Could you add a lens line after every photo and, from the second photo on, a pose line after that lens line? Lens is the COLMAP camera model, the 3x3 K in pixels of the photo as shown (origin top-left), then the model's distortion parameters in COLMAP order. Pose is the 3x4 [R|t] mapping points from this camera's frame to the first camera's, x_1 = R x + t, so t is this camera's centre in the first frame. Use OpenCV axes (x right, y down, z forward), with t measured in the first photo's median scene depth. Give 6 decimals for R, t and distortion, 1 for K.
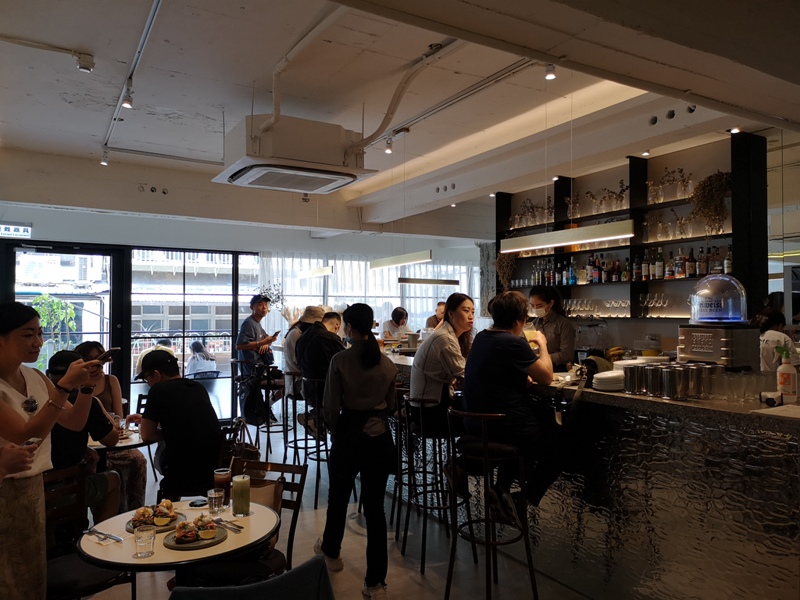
lens RADIAL K [[618.4, 0, 400.0], [0, 618.4, 300.0], [0, 0, 1]] dist [0.006866, 0.004043]
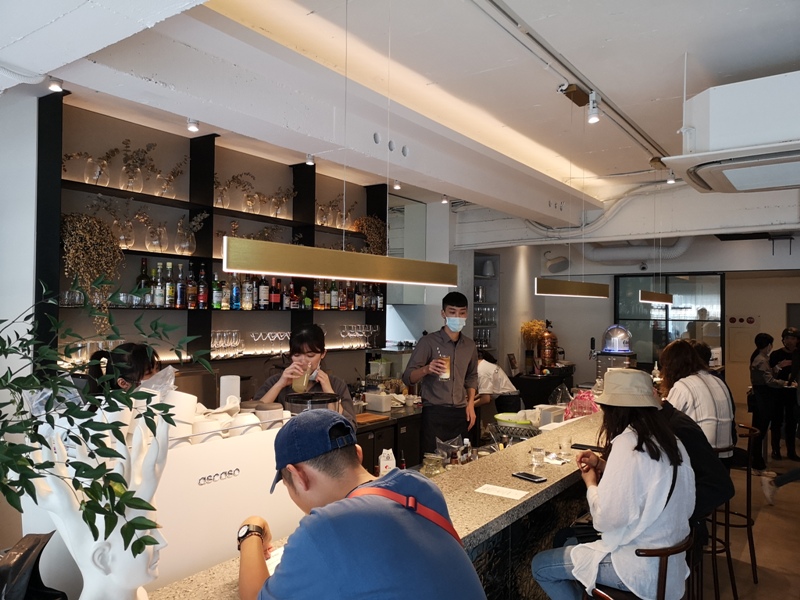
lens RADIAL K [[618.4, 0, 400.0], [0, 618.4, 300.0], [0, 0, 1]] dist [0.006866, 0.004043]
pose [[-0.419095, 0.016305, 0.907796, -0.423726], [-0.025381, 0.999238, -0.029665, -0.020416], [-0.907588, -0.035473, -0.418361, 1.163947]]
